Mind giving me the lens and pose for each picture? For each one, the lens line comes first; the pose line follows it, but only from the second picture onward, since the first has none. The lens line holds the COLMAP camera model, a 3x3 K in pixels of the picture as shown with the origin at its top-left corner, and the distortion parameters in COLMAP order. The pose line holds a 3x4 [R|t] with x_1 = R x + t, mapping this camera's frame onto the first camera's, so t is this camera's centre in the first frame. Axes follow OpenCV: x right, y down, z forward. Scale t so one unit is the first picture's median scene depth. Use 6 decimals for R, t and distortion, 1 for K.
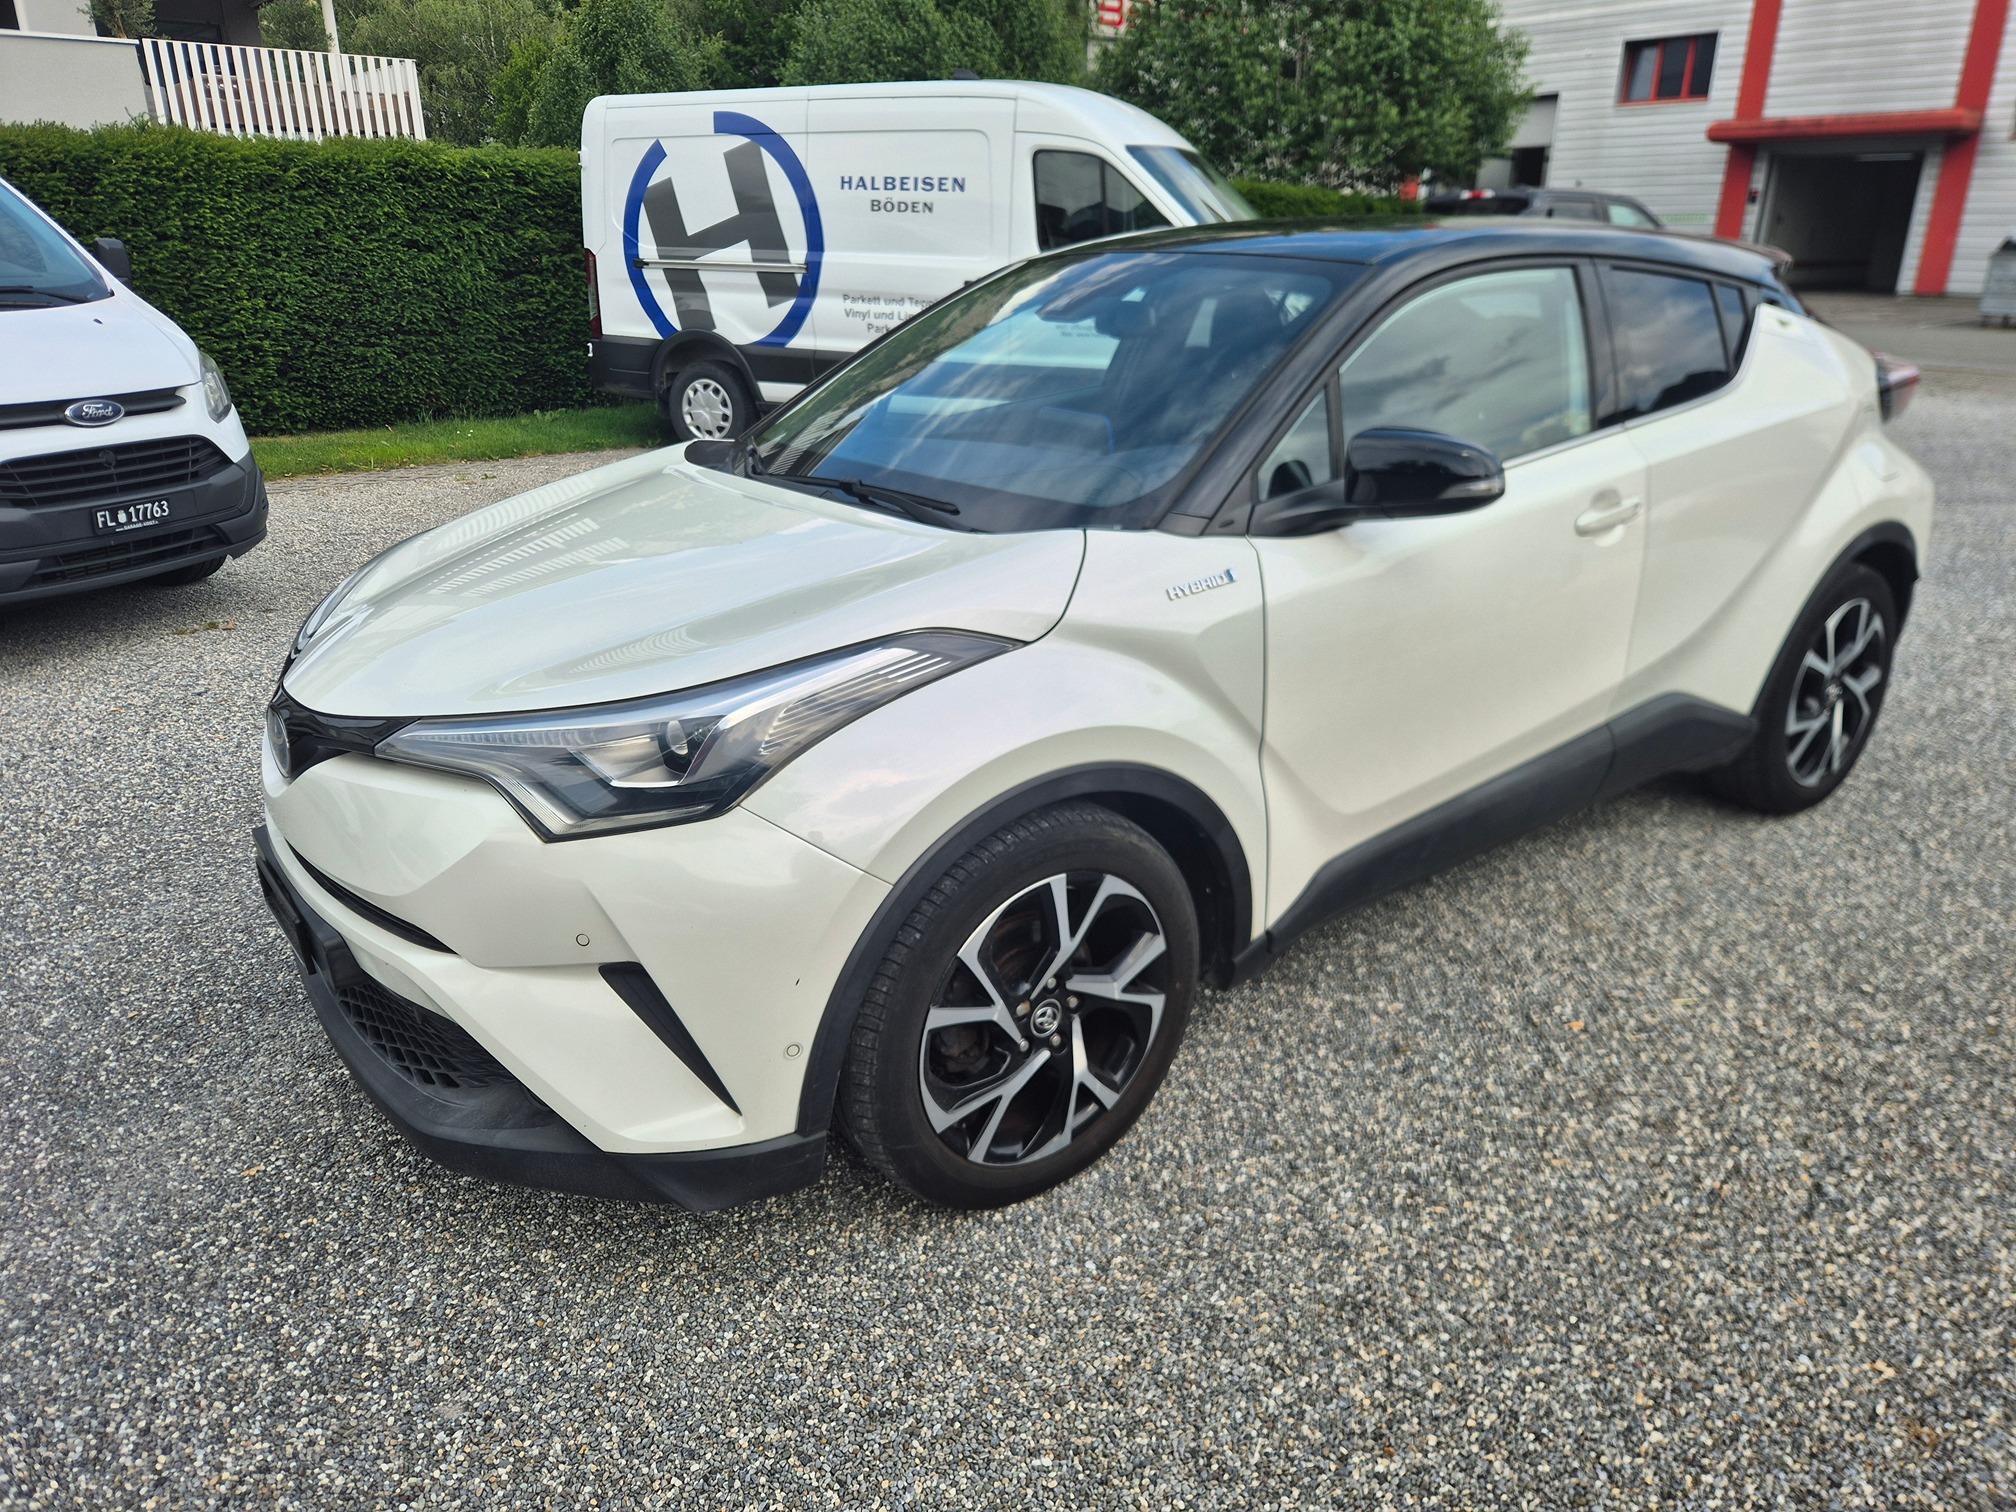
lens RADIAL K [[1381.0, 0, 968.7], [0, 1381.0, 746.4], [0, 0, 1]] dist [0.068967, -0.058749]
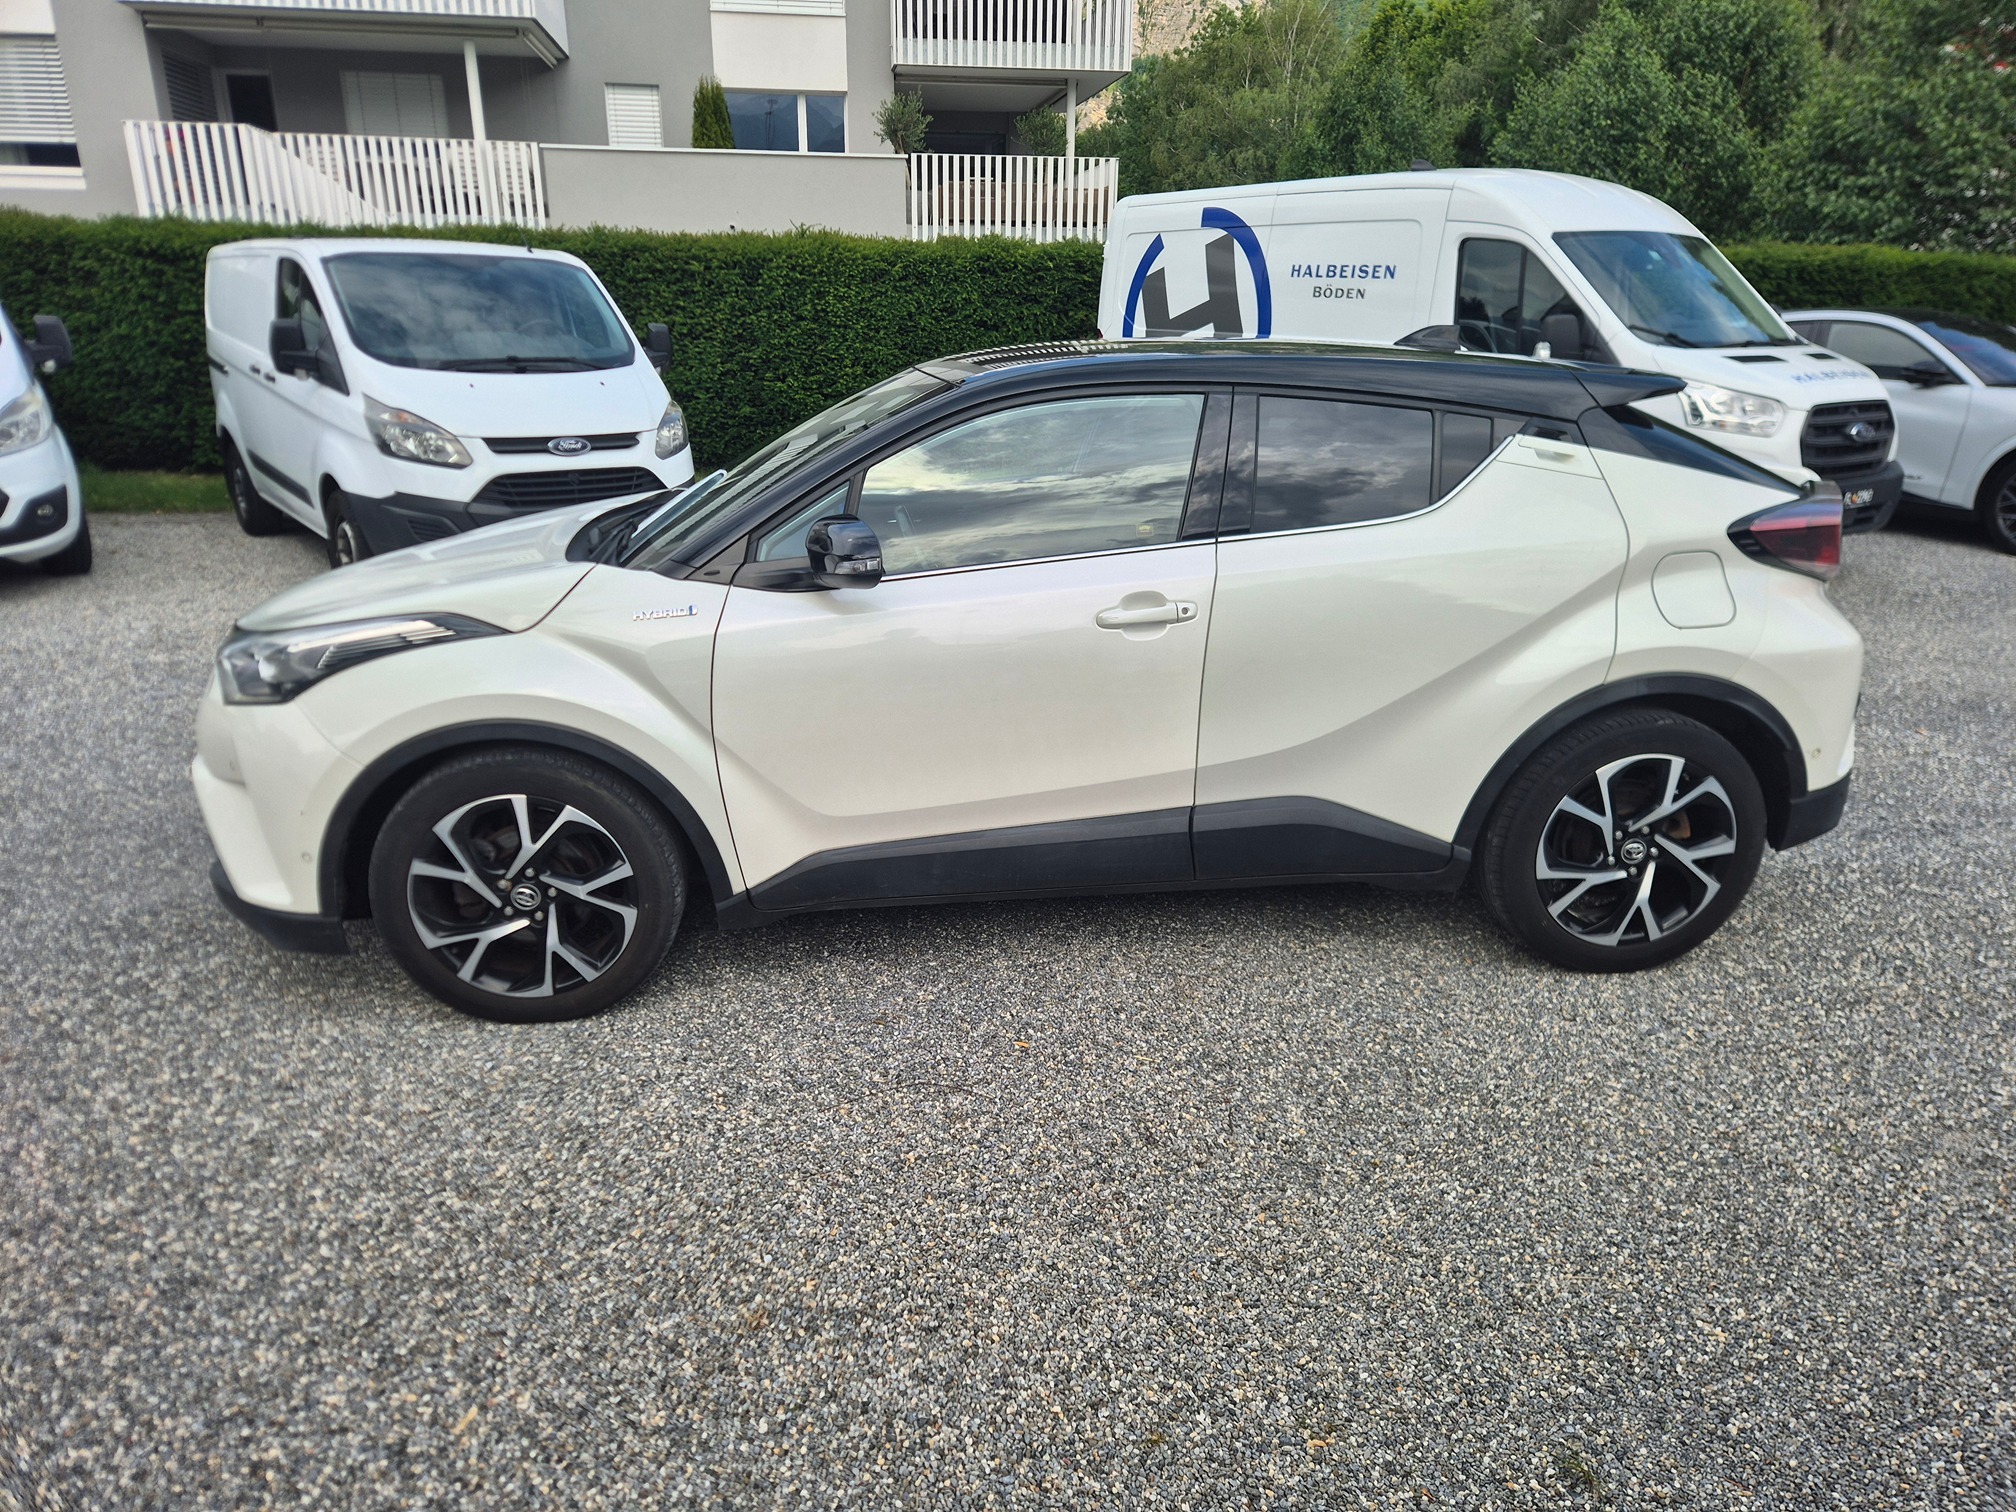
lens RADIAL K [[1375.4, 0, 1007.0], [0, 1375.4, 781.9], [0, 0, 1]] dist [0.065339, -0.068453]
pose [[0.855432, 0.176051, -0.487075, 0.326104], [-0.183828, 0.982429, 0.032246, -0.016642], [0.484194, 0.061954, 0.872765, -0.004840]]
